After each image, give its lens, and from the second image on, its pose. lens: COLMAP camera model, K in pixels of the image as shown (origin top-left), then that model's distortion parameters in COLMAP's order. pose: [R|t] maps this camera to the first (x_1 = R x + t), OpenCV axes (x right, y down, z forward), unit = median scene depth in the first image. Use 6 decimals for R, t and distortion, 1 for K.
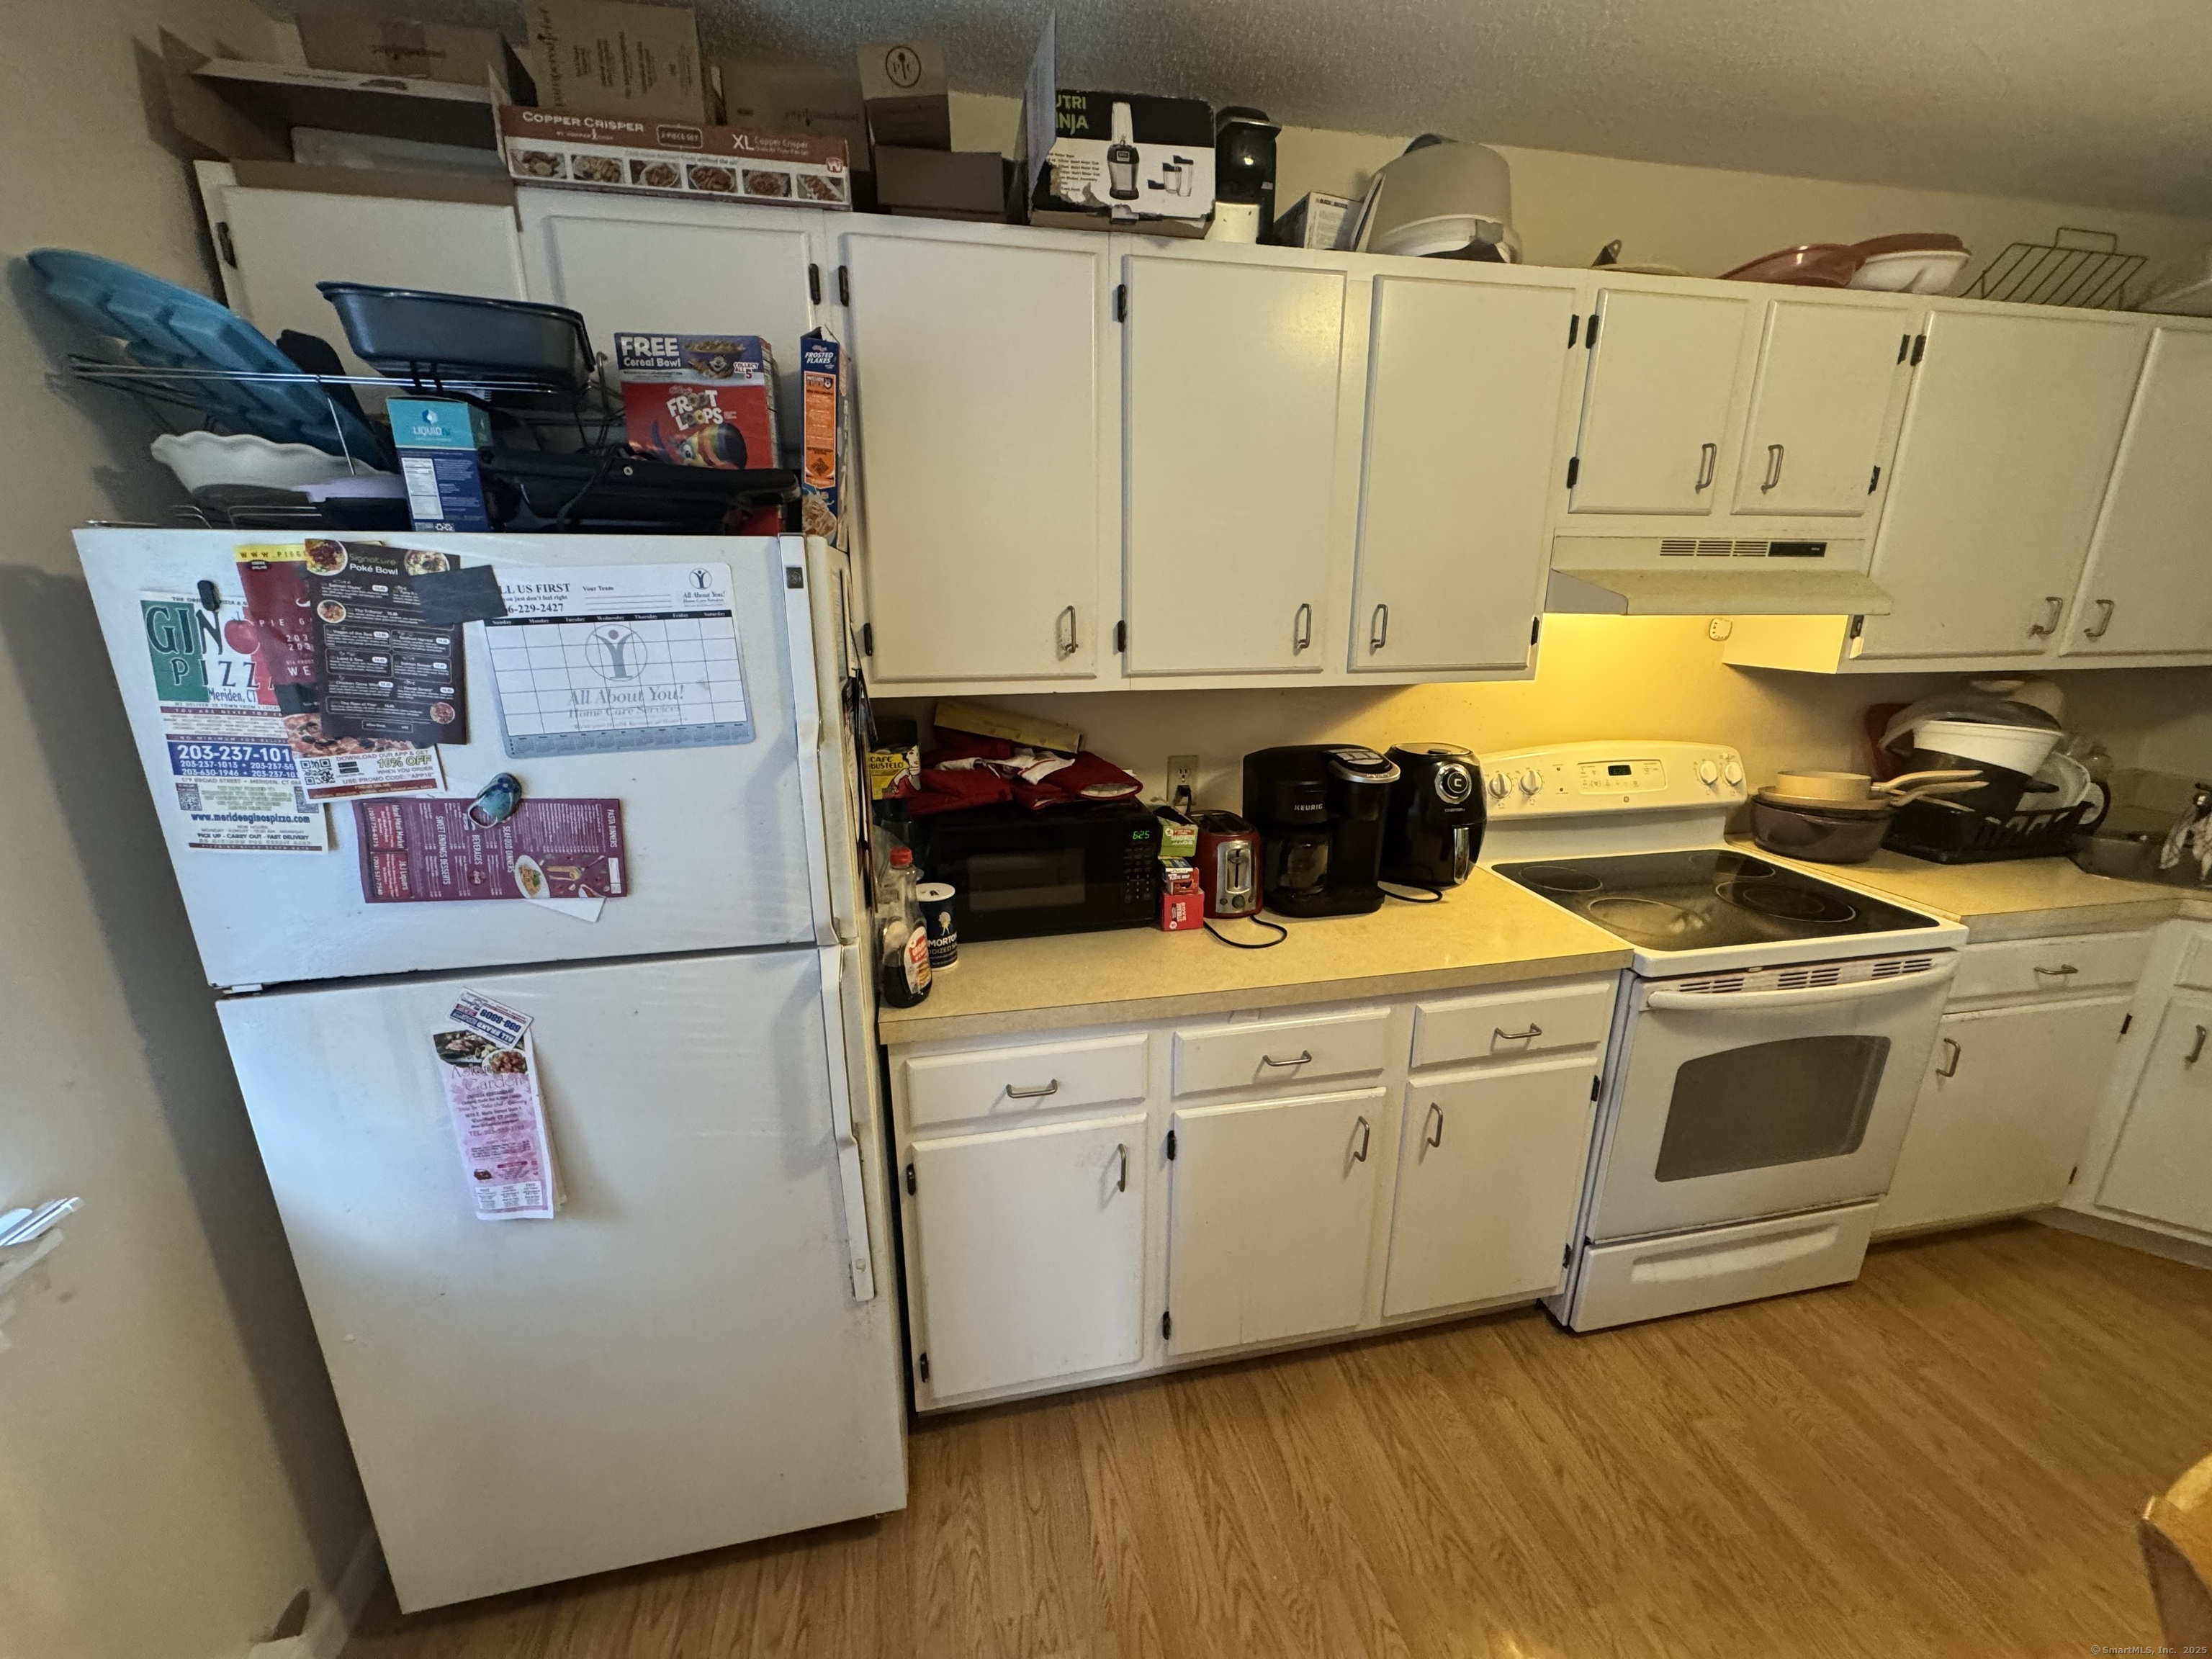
lens RADIAL K [[878.7, 0, 1108.0], [0, 878.7, 831.2], [0, 0, 1]] dist [-0.001559, 0.000297]
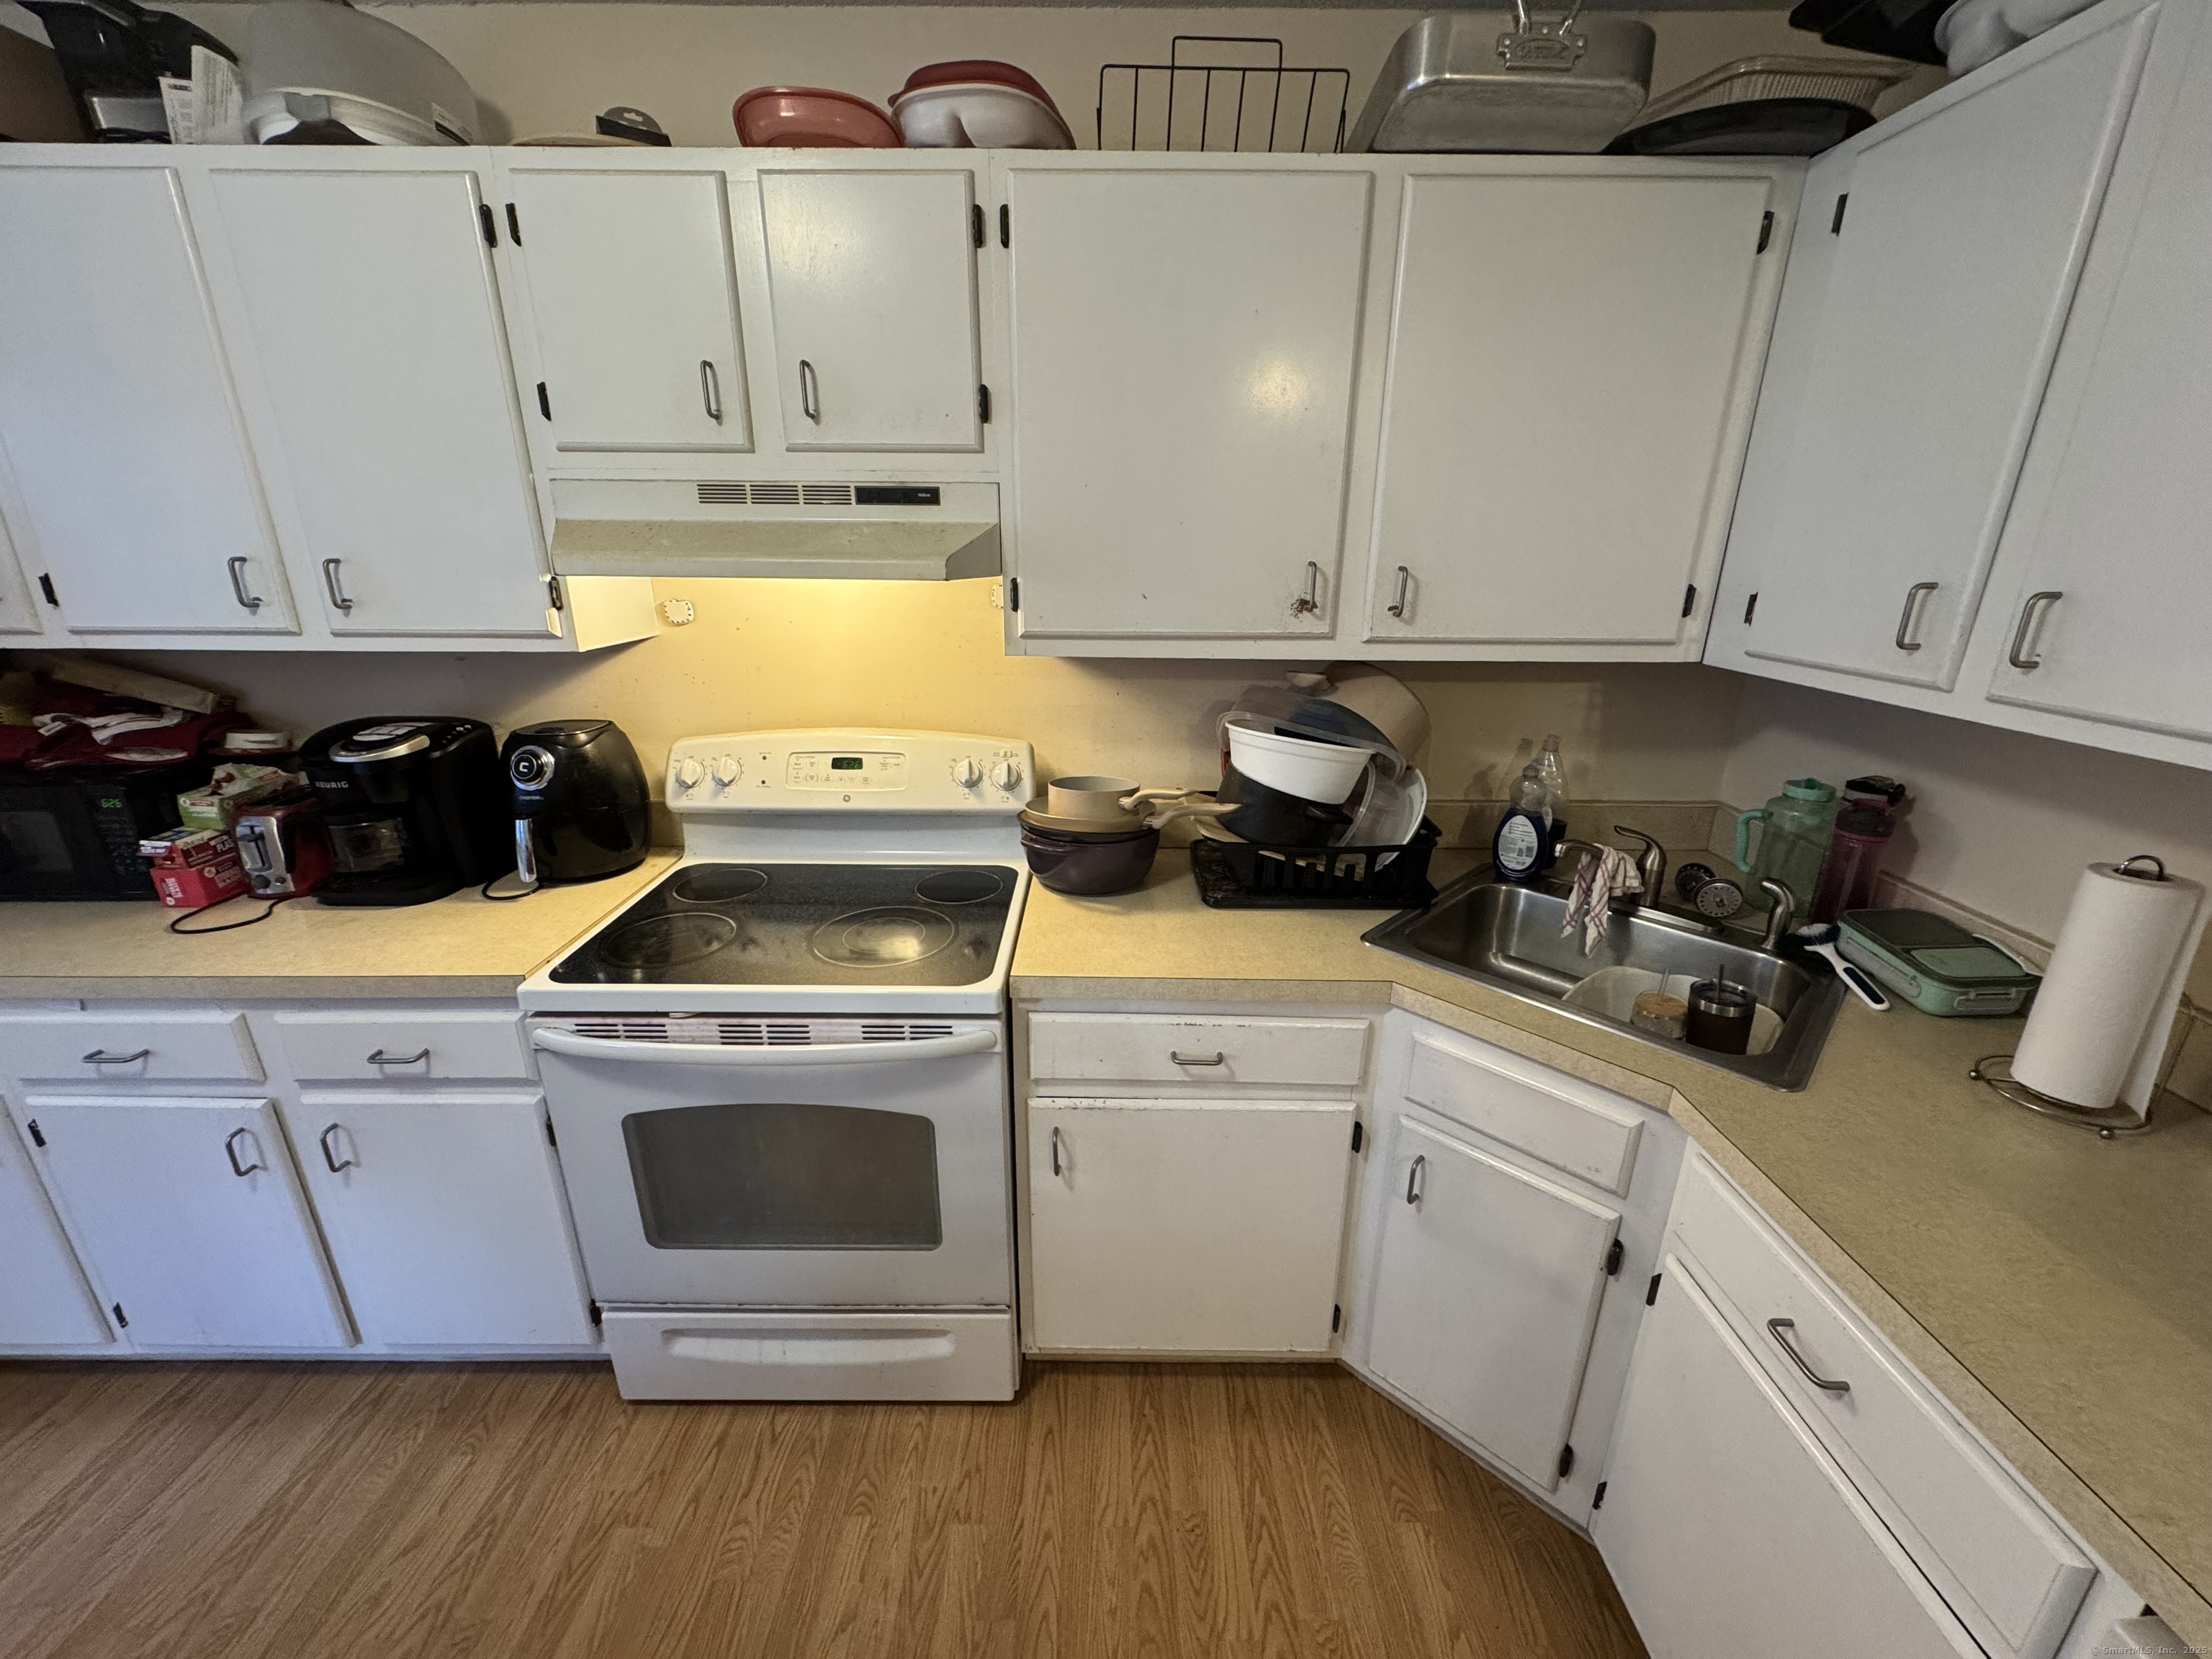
lens RADIAL K [[925.9, 0, 1103.6], [0, 925.9, 833.2], [0, 0, 1]] dist [0.006637, 0.000056]
pose [[0.979042, 0.069613, -0.191391, 1.311261], [-0.060720, 0.996802, 0.051949, -0.083694], [0.194395, -0.039239, 0.980138, 0.237786]]
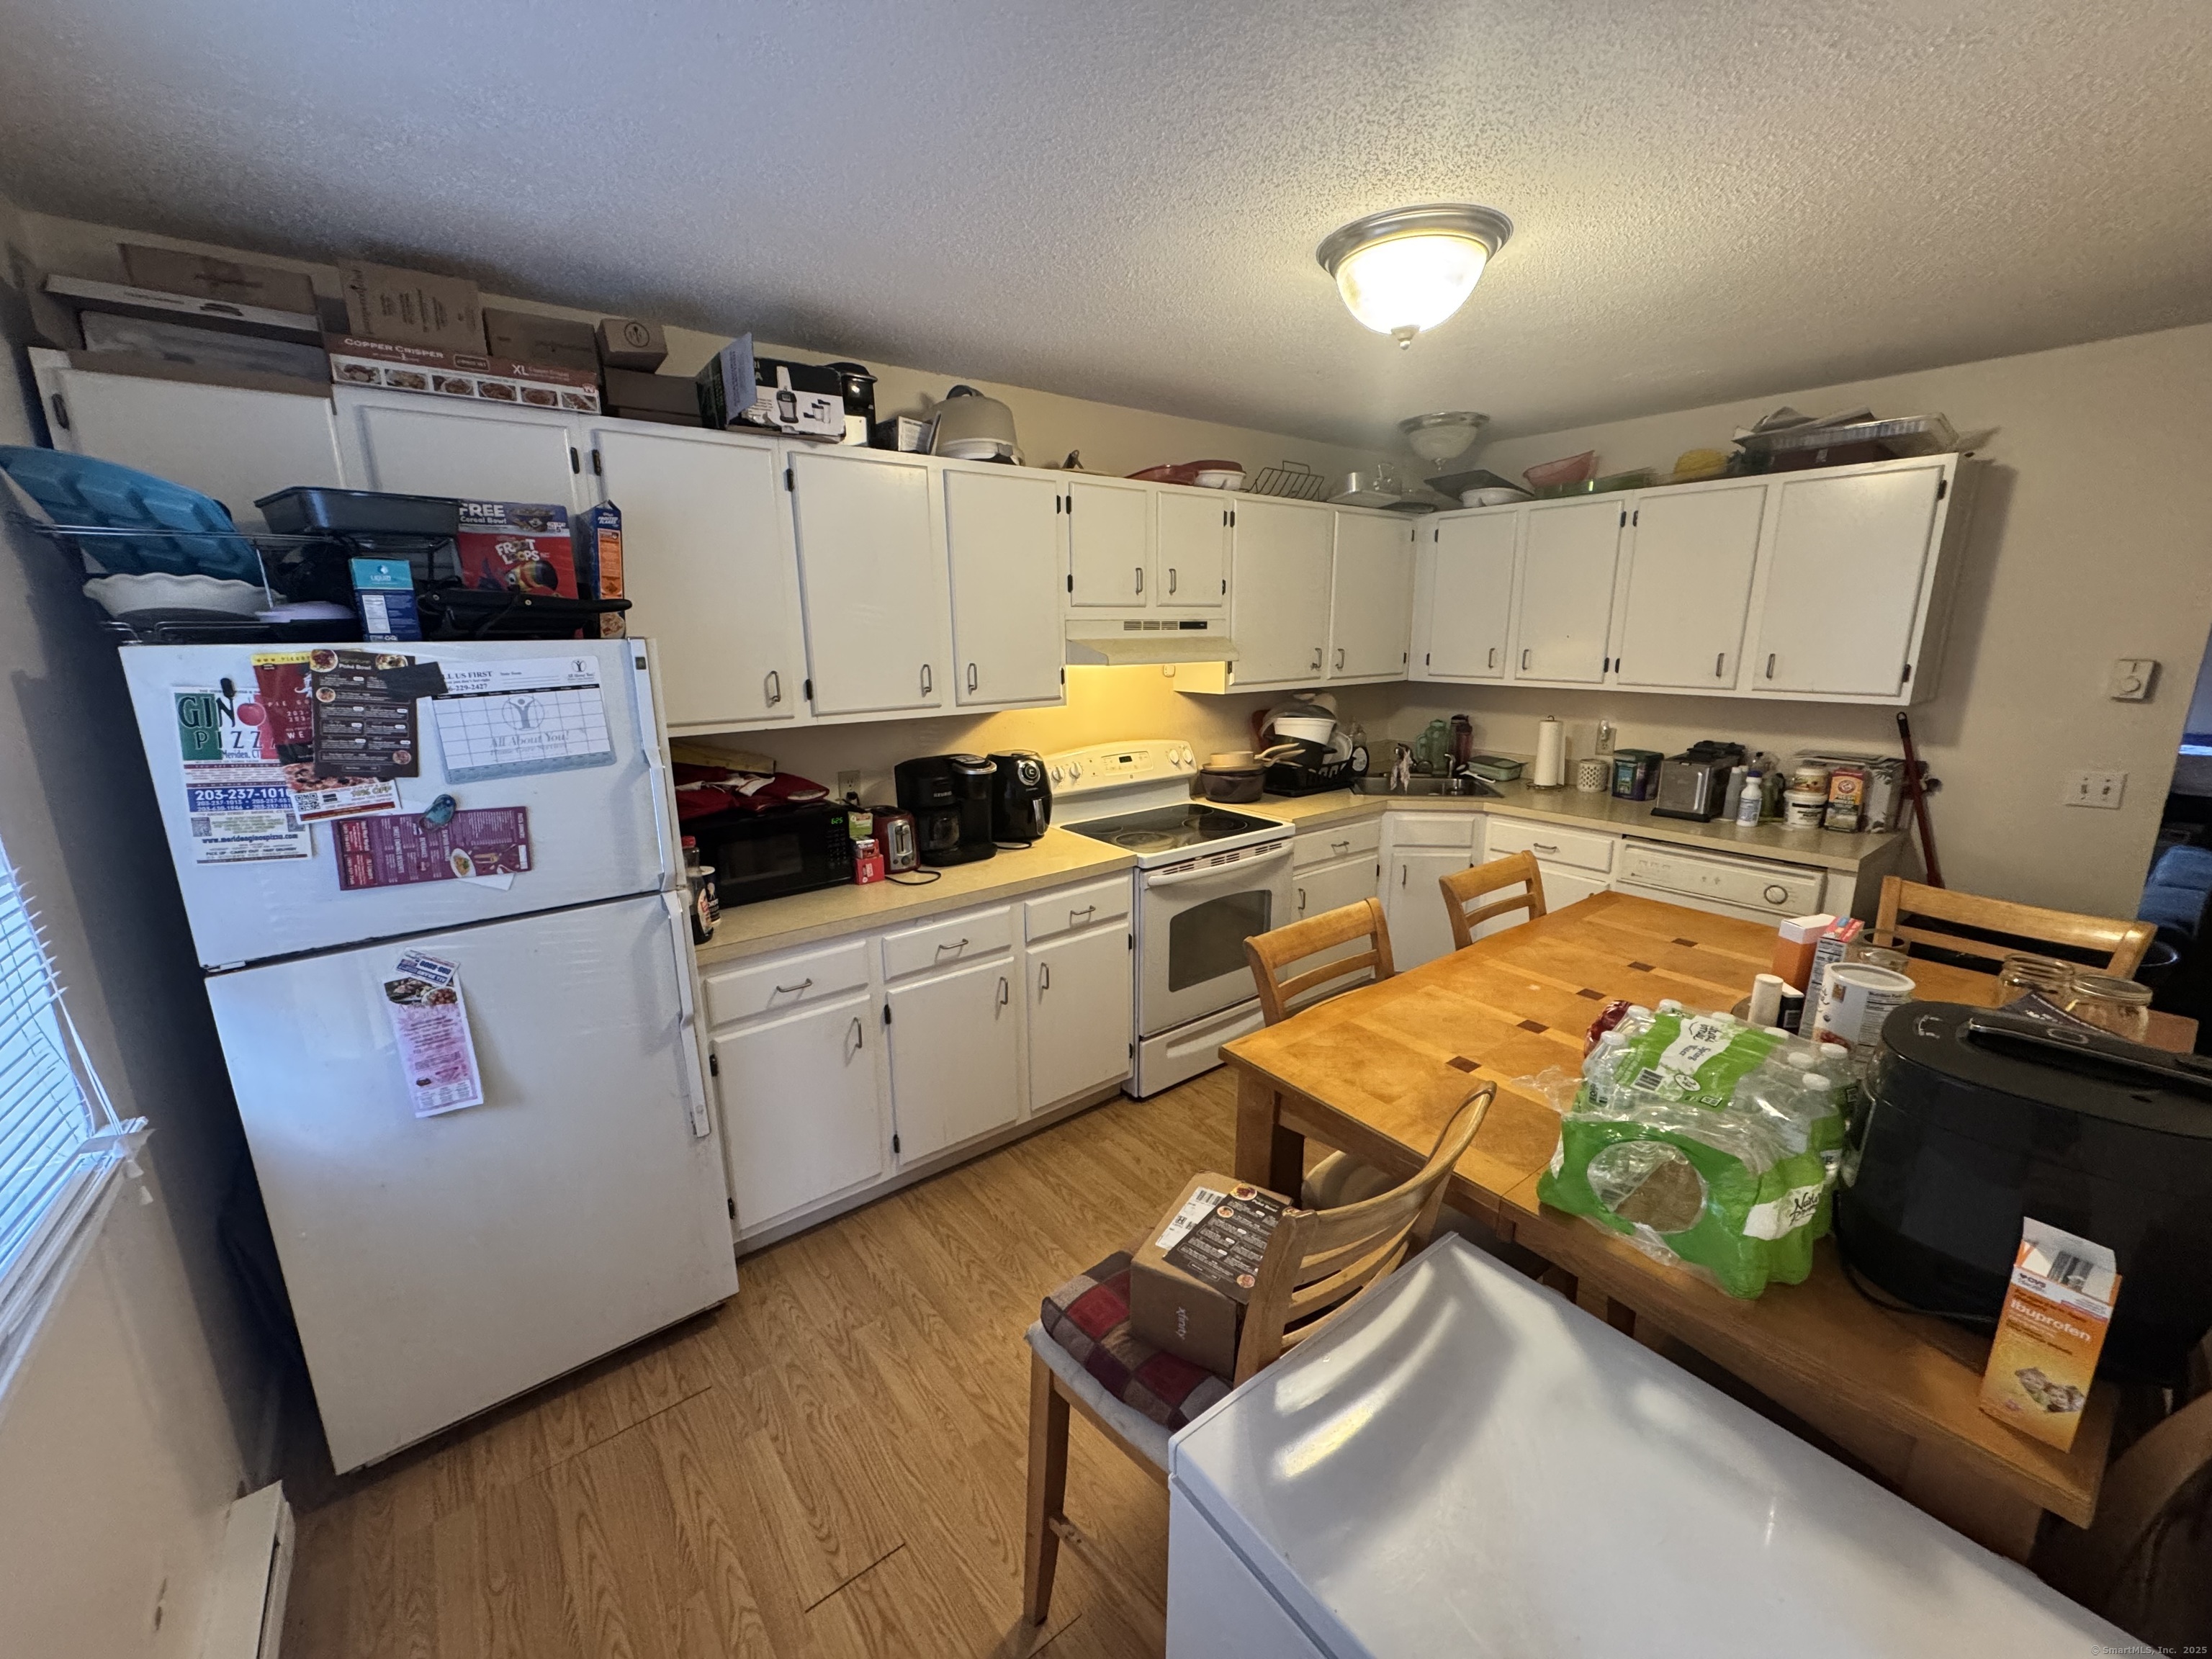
lens RADIAL K [[867.8, 0, 1106.0], [0, 867.8, 829.5], [0, 0, 1]] dist [-0.001397, 0.000018]
pose [[0.894432, -0.111056, 0.433194, -0.198426], [0.132351, 0.991017, -0.019208, 0.110316], [-0.427170, 0.074514, 0.901096, -0.533326]]
